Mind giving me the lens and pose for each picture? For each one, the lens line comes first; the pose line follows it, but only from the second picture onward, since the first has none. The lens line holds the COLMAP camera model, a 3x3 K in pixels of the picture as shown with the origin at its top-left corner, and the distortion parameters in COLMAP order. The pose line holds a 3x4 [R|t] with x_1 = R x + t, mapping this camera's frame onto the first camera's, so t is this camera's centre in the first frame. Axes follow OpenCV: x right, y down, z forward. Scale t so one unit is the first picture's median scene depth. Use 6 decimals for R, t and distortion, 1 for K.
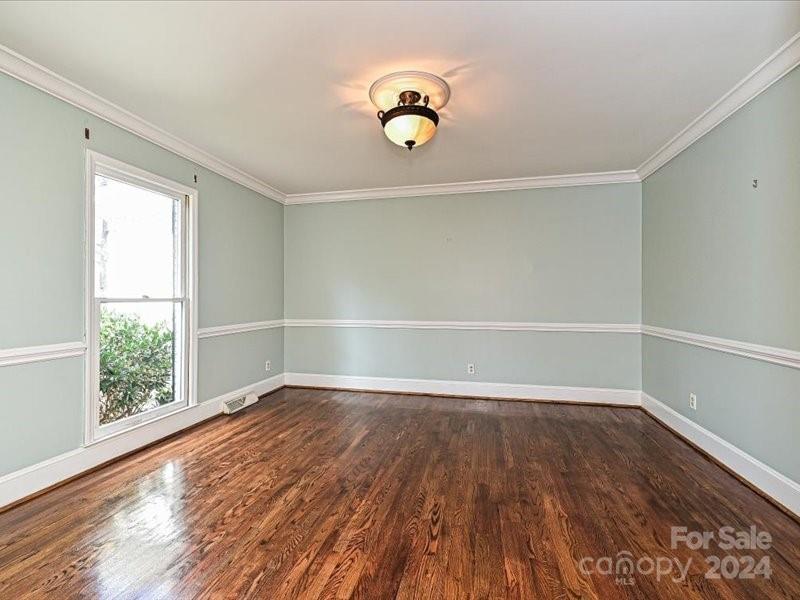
lens RADIAL K [[359.8, 0, 399.5], [0, 359.8, 297.7], [0, 0, 1]] dist [0.000877, -0.000356]
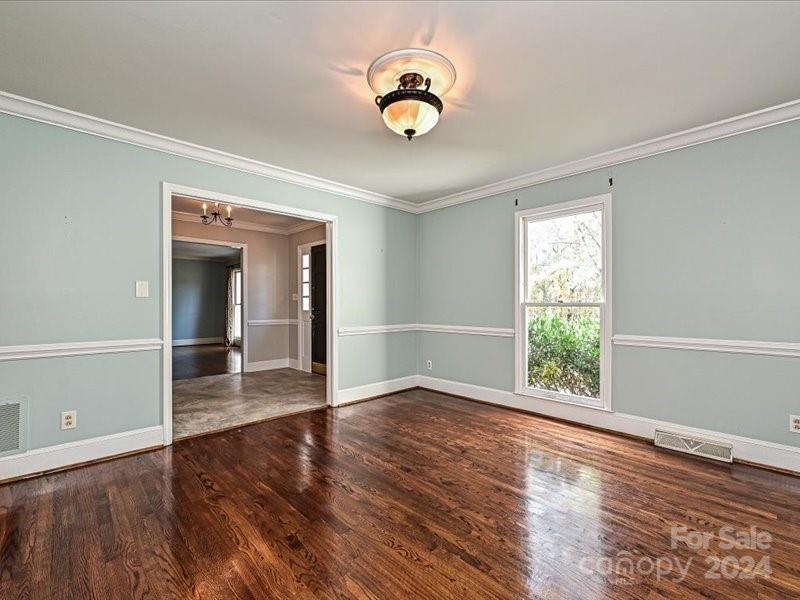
lens RADIAL K [[359.8, 0, 399.5], [0, 359.8, 304.0], [0, 0, 1]] dist [0.000877, -0.000356]
pose [[-0.548947, -0.002806, -0.835853, 0.738075], [0.002391, 0.999985, -0.004927, 0.009826], [0.835854, -0.004703, -0.548932, 1.356700]]
